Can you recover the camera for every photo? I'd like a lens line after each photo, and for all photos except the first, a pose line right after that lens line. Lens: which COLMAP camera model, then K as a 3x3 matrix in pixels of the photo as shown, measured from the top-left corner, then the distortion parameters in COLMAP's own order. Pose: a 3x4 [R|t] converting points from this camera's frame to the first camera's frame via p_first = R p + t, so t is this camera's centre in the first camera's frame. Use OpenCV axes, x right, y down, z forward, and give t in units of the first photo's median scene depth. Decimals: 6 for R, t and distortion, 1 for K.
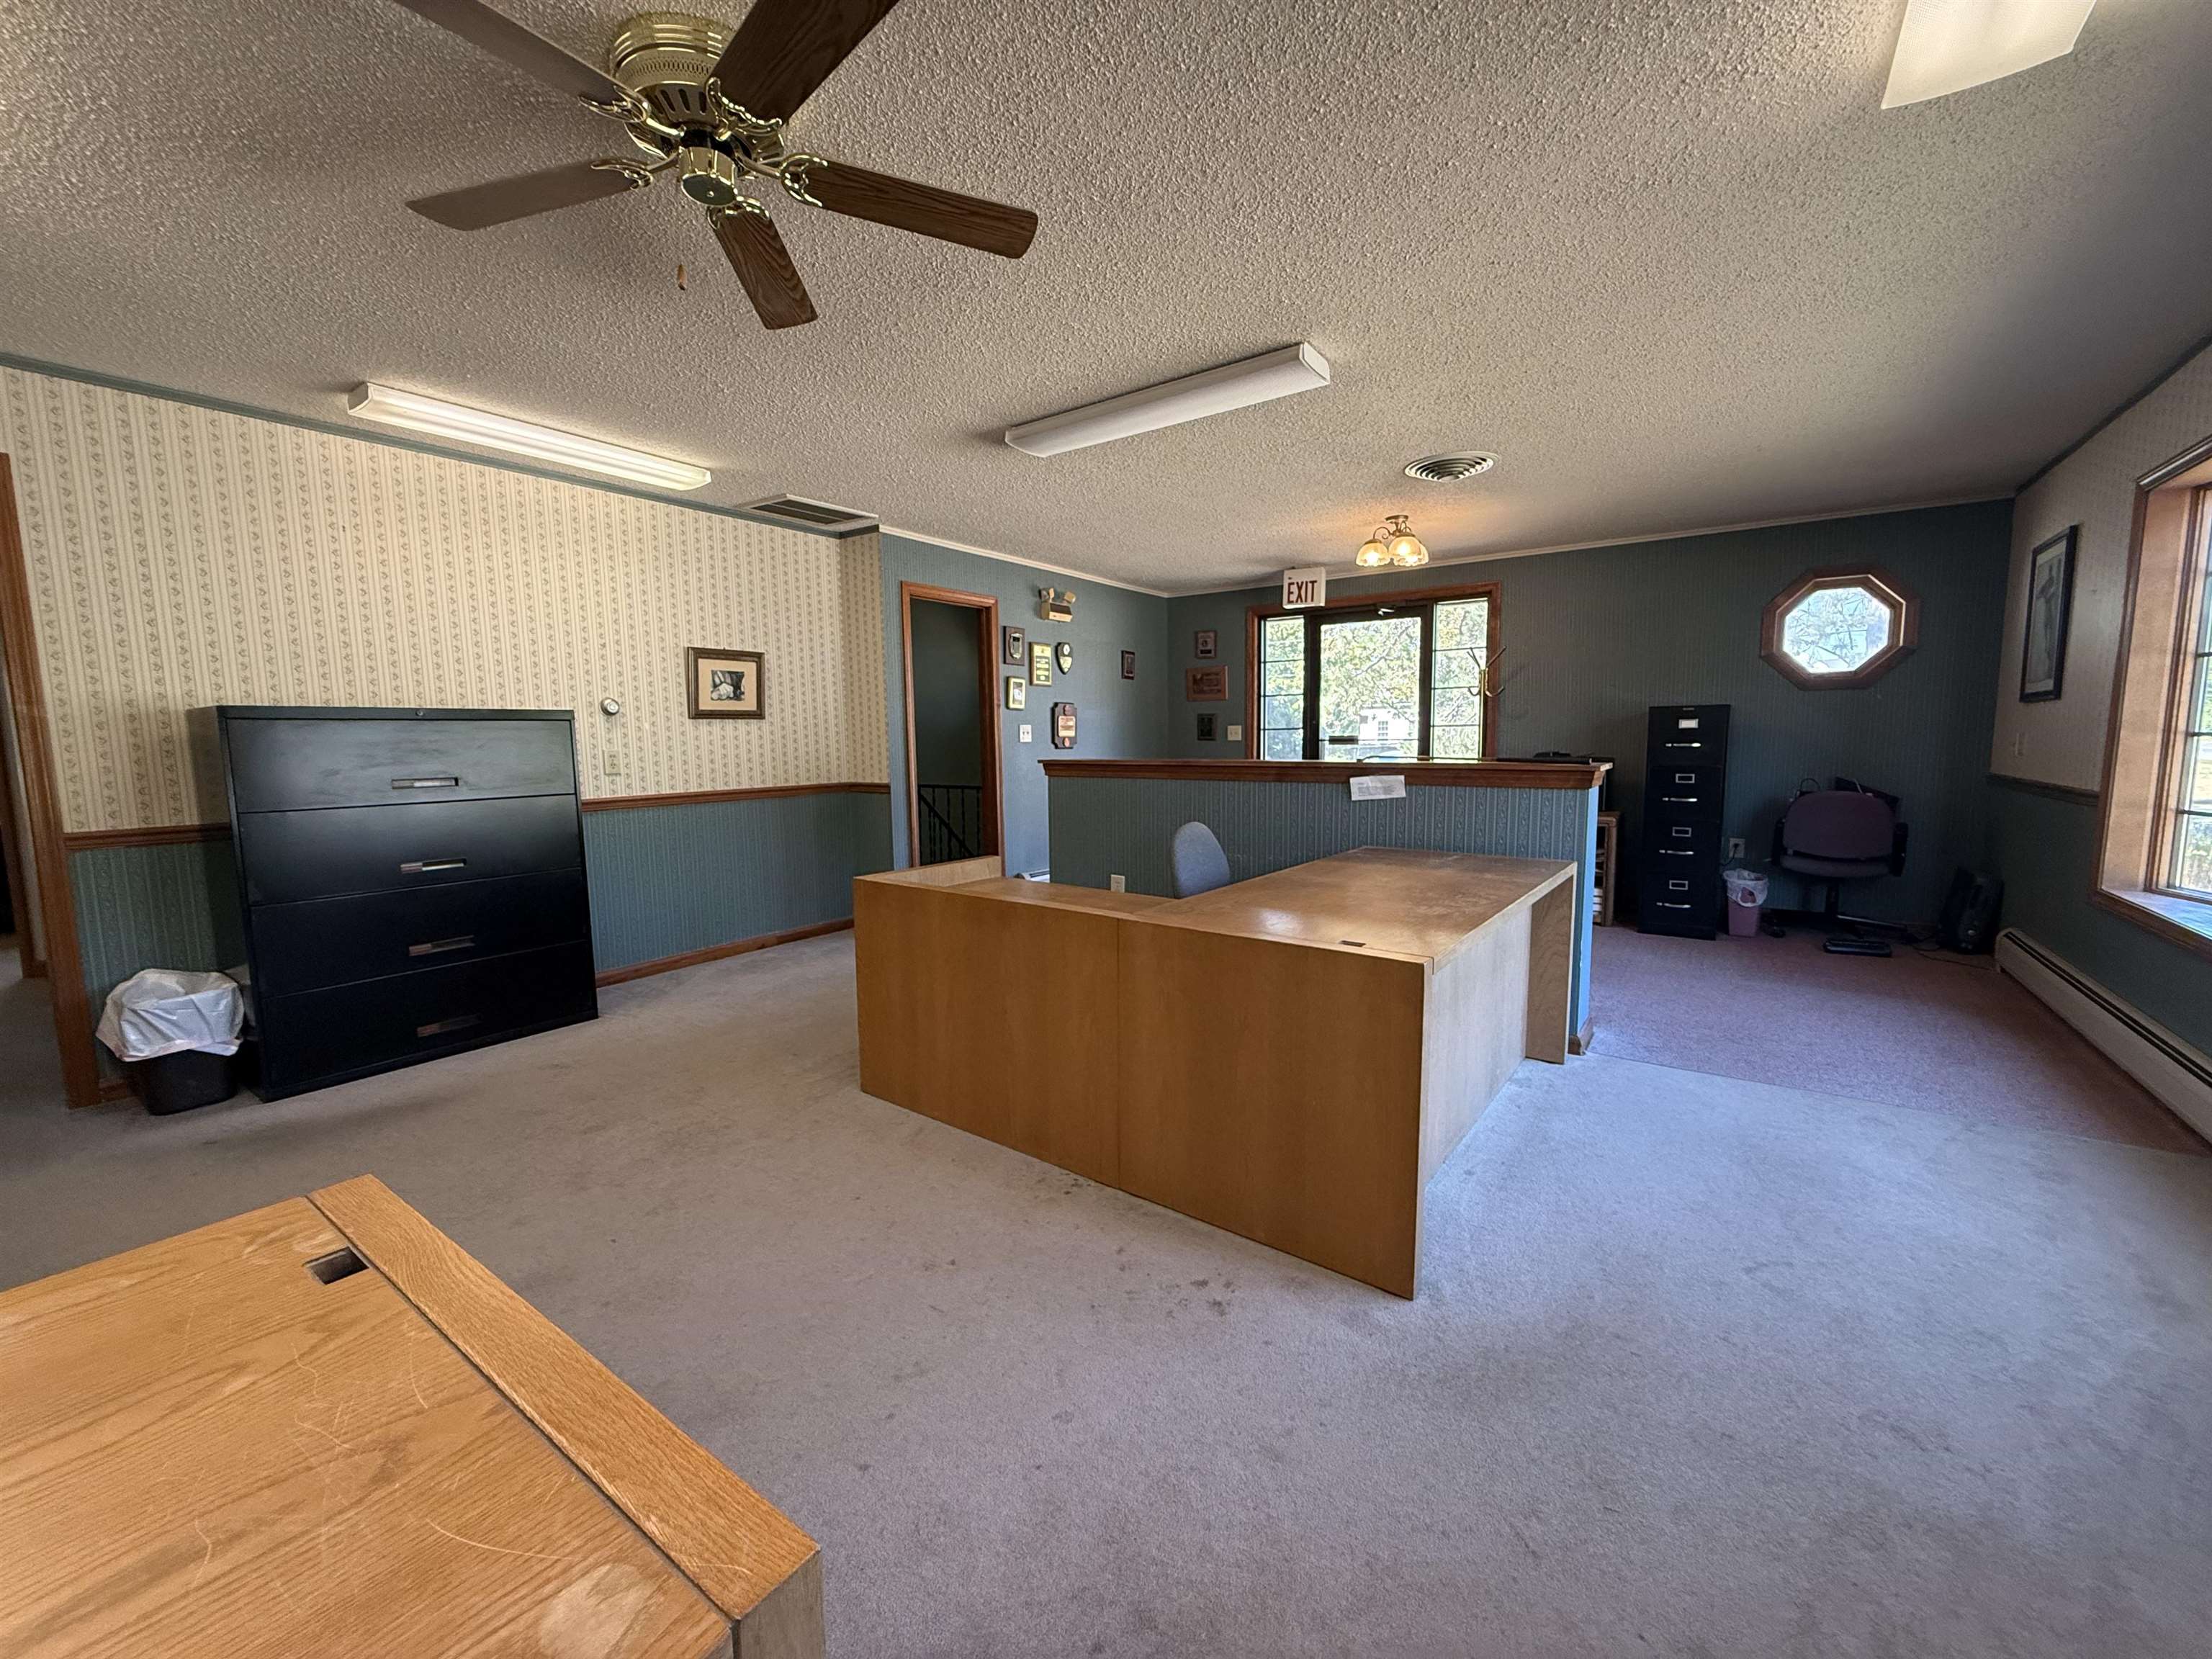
lens RADIAL K [[882.9, 0, 1098.2], [0, 882.9, 827.9], [0, 0, 1]] dist [-0.000634, -0.000304]
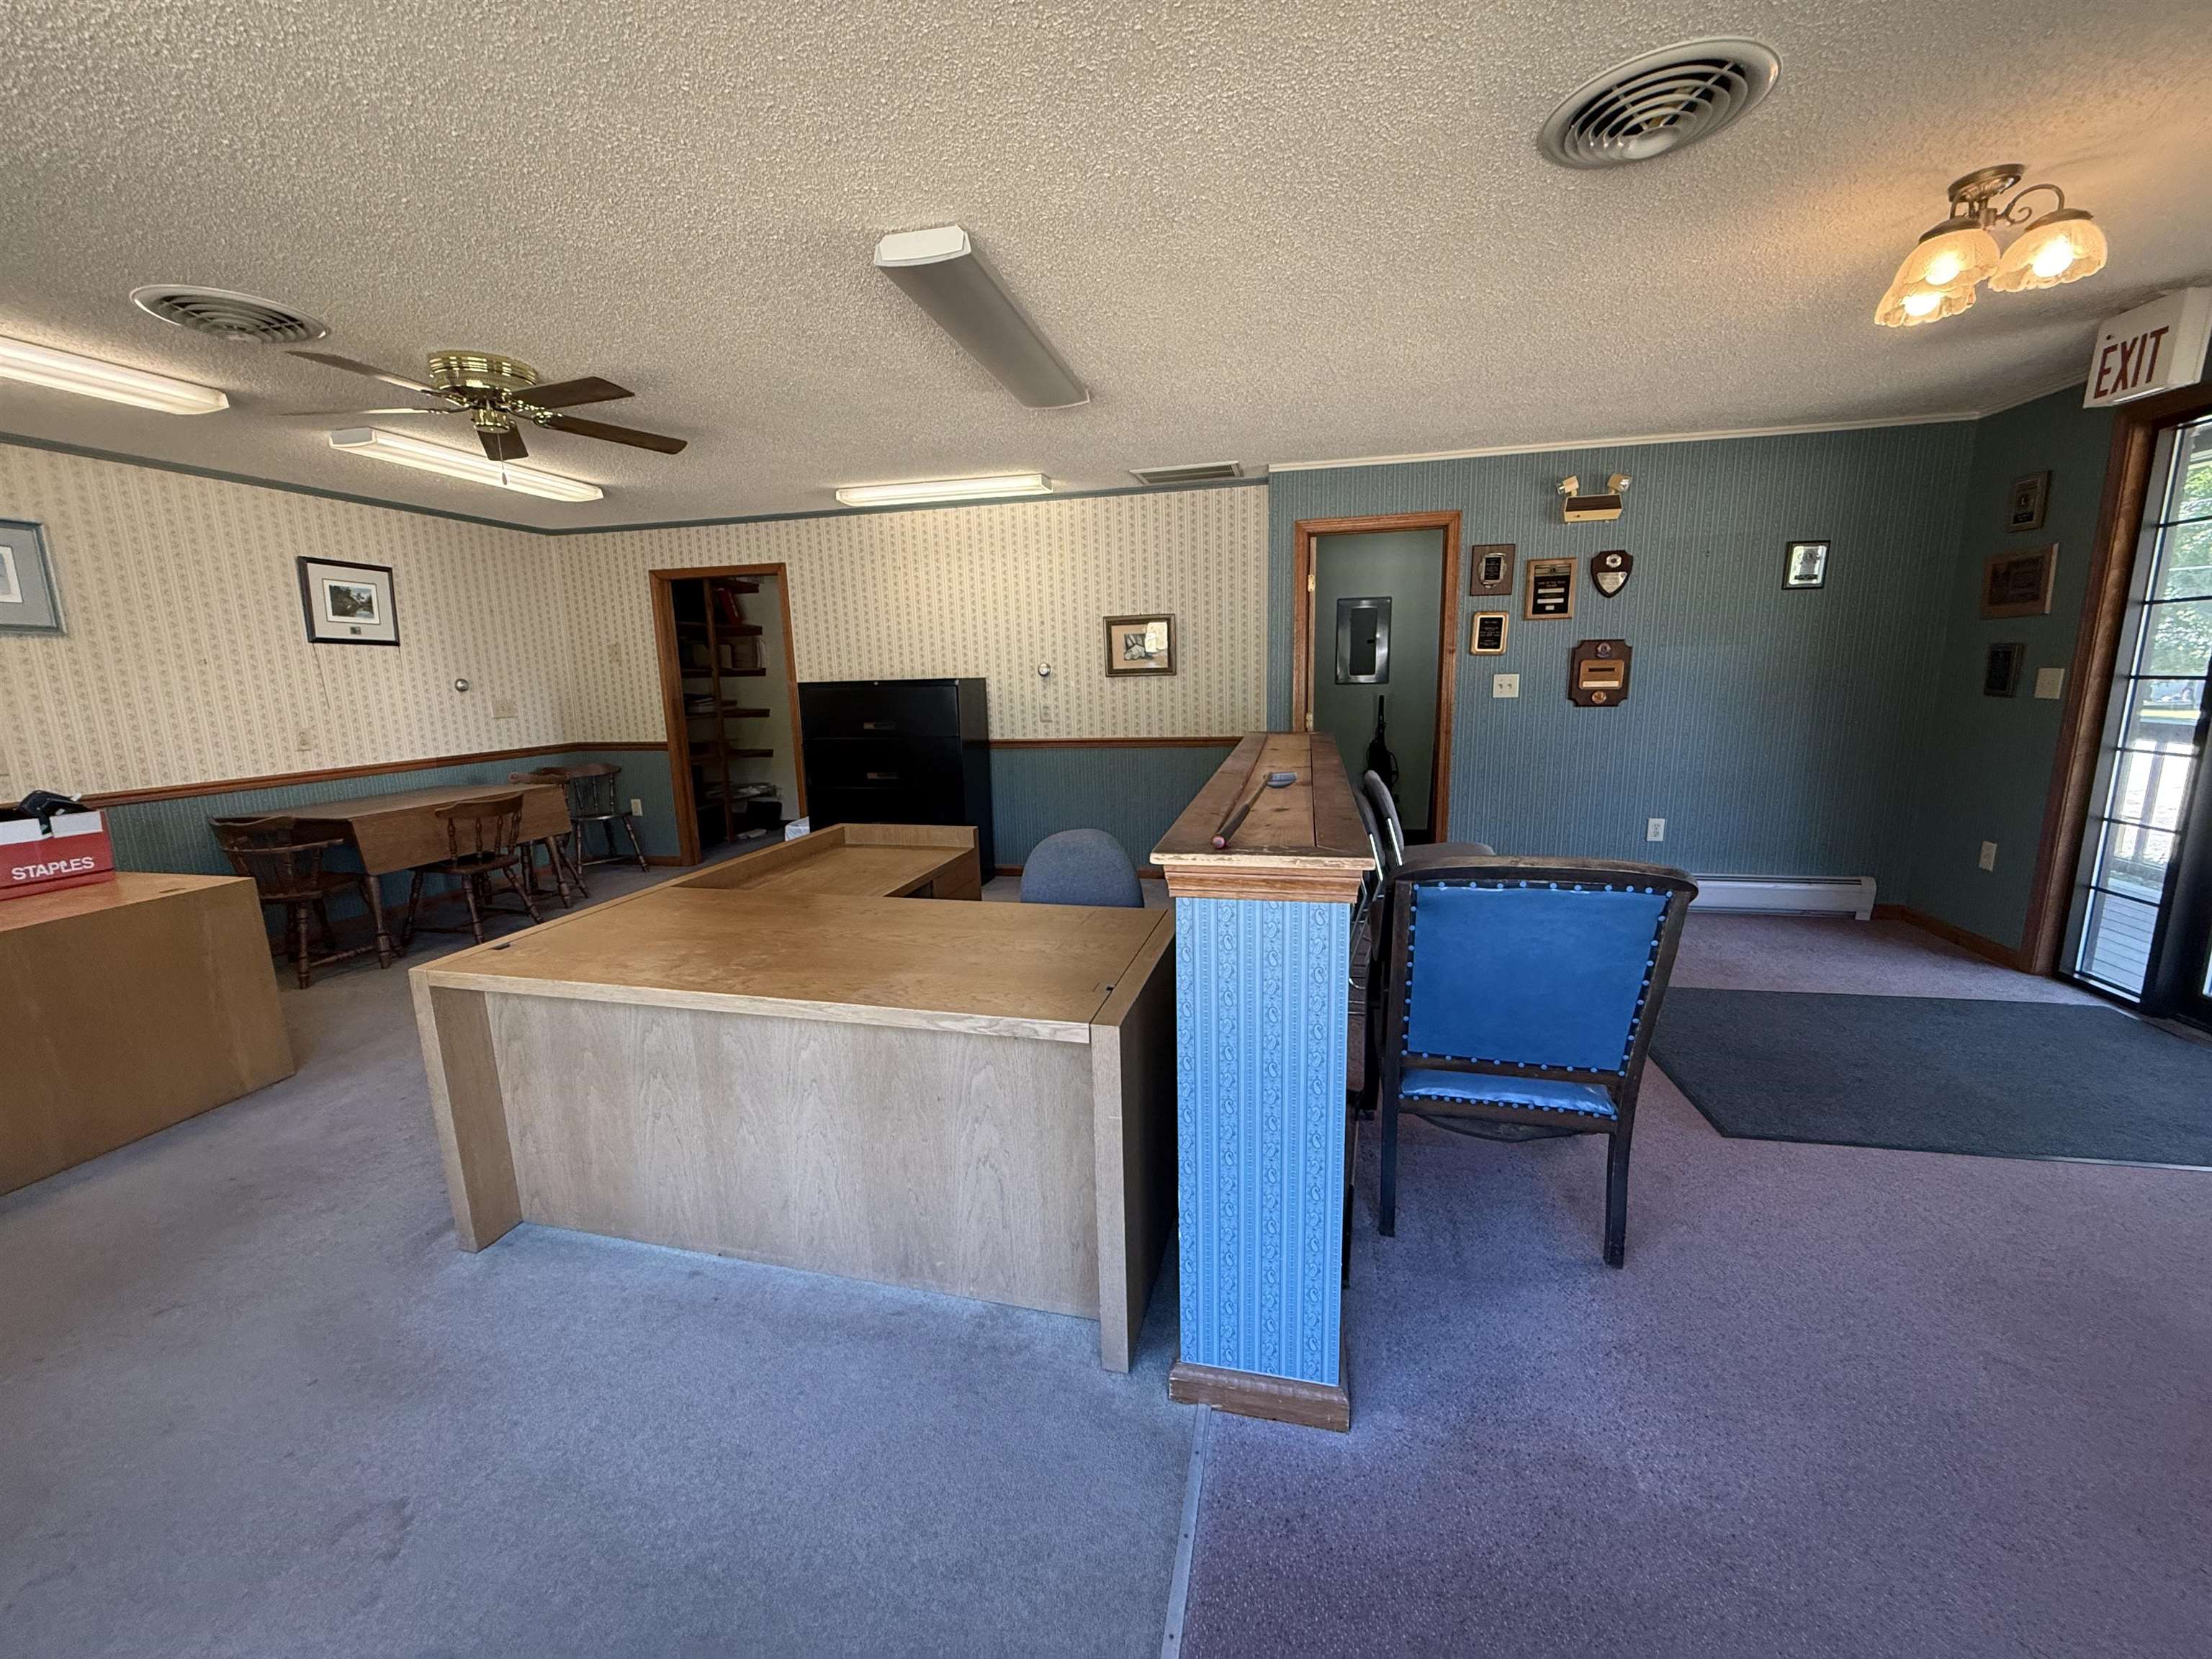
lens RADIAL K [[882.9, 0, 1098.8], [0, 882.9, 835.9], [0, 0, 1]] dist [-0.000634, -0.000304]
pose [[0.381890, 0.173805, -0.907718, 0.612976], [-0.075742, 0.984740, 0.156687, -0.090591], [0.921099, 0.008915, 0.389227, 0.483608]]
